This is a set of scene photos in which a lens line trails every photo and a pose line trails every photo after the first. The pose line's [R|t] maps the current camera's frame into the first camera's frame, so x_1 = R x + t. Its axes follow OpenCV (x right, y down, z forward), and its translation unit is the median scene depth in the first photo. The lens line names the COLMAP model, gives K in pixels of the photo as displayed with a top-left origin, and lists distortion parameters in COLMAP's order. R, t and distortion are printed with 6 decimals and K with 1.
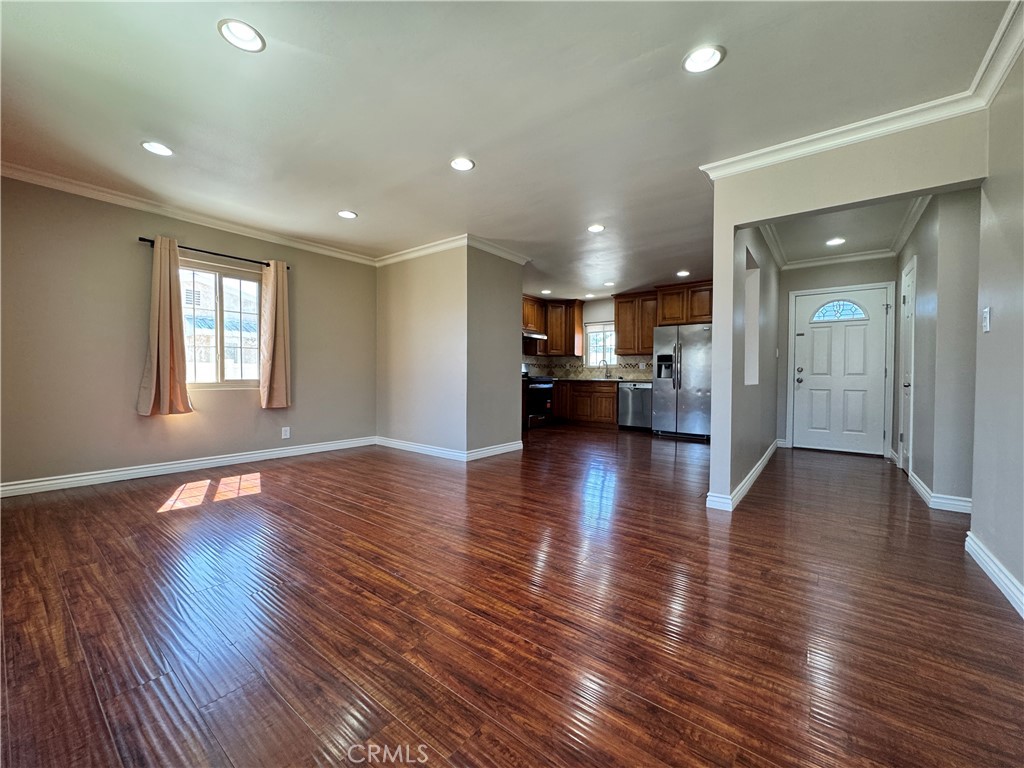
lens RADIAL K [[407.8, 0, 513.0], [0, 407.8, 384.2], [0, 0, 1]] dist [-0.002897, 0.000363]
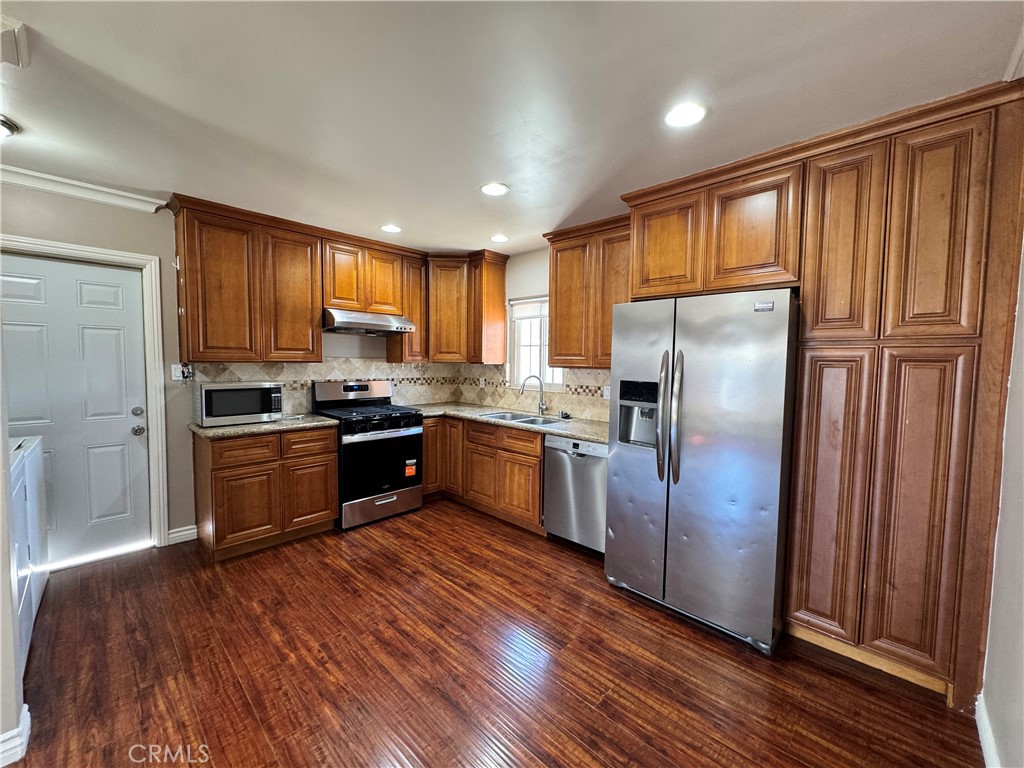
lens RADIAL K [[407.8, 0, 513.0], [0, 407.8, 384.2], [0, 0, 1]] dist [-0.002897, 0.000363]
pose [[0.994746, 0.012149, -0.101654, 0.273018], [-0.008214, 0.999204, 0.039038, -0.075190], [0.102048, -0.037998, 0.994054, 0.576120]]
